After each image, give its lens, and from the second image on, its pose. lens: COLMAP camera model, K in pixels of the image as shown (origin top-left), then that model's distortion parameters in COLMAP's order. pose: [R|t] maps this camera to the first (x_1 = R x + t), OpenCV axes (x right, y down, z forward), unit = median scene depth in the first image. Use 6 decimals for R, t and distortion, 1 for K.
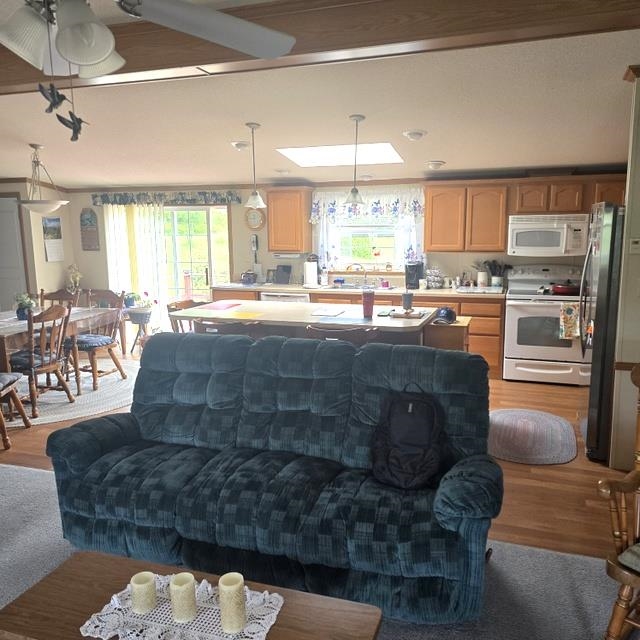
lens RADIAL K [[557.3, 0, 322.6], [0, 557.3, 304.6], [0, 0, 1]] dist [0.047763, -0.010766]
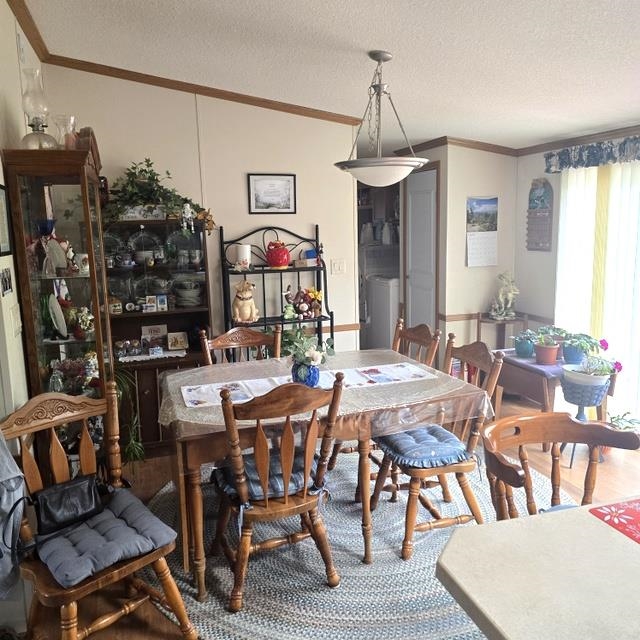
lens RADIAL K [[557.3, 0, 322.6], [0, 557.3, 304.6], [0, 0, 1]] dist [0.047763, -0.010766]
pose [[0.597581, 0.114819, -0.793545, -0.099727], [-0.098354, 0.992717, 0.069572, -0.082823], [0.795753, 0.036473, 0.604522, 0.652421]]
